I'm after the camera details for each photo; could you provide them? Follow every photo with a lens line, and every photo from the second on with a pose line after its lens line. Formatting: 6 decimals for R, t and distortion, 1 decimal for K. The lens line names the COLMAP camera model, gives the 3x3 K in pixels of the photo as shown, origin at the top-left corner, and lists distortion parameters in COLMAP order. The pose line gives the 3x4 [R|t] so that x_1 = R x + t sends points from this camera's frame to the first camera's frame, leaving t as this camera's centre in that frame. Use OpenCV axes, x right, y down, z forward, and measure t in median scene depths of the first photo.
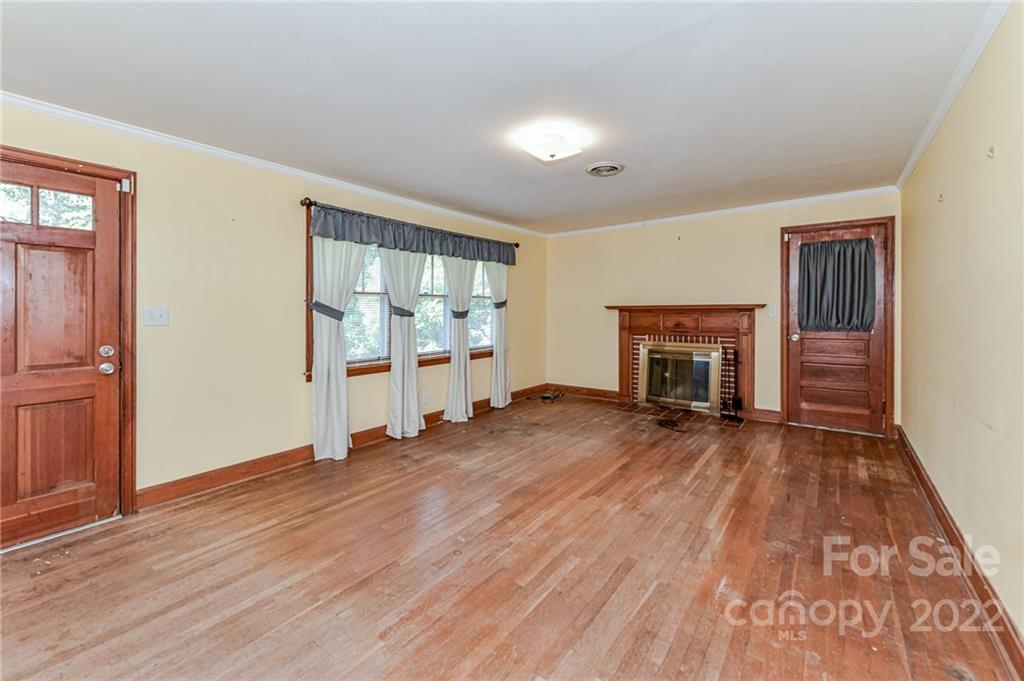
lens RADIAL K [[418.6, 0, 510.1], [0, 418.6, 309.9], [0, 0, 1]] dist [0.002730, 0.000085]
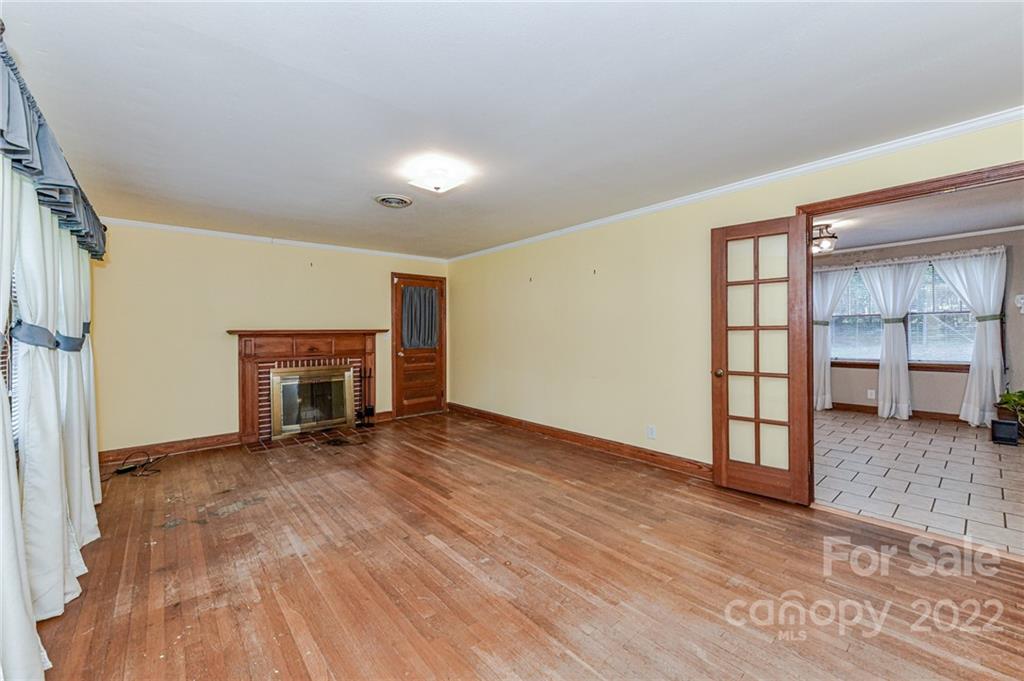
lens RADIAL K [[404.4, 0, 510.1], [0, 404.4, 334.5], [0, 0, 1]] dist [0.001188, -0.000027]
pose [[0.204305, -0.003508, 0.978901, -0.749132], [0.009212, 0.999956, 0.001661, 0.004174], [-0.978864, 0.008678, 0.204328, 0.526997]]
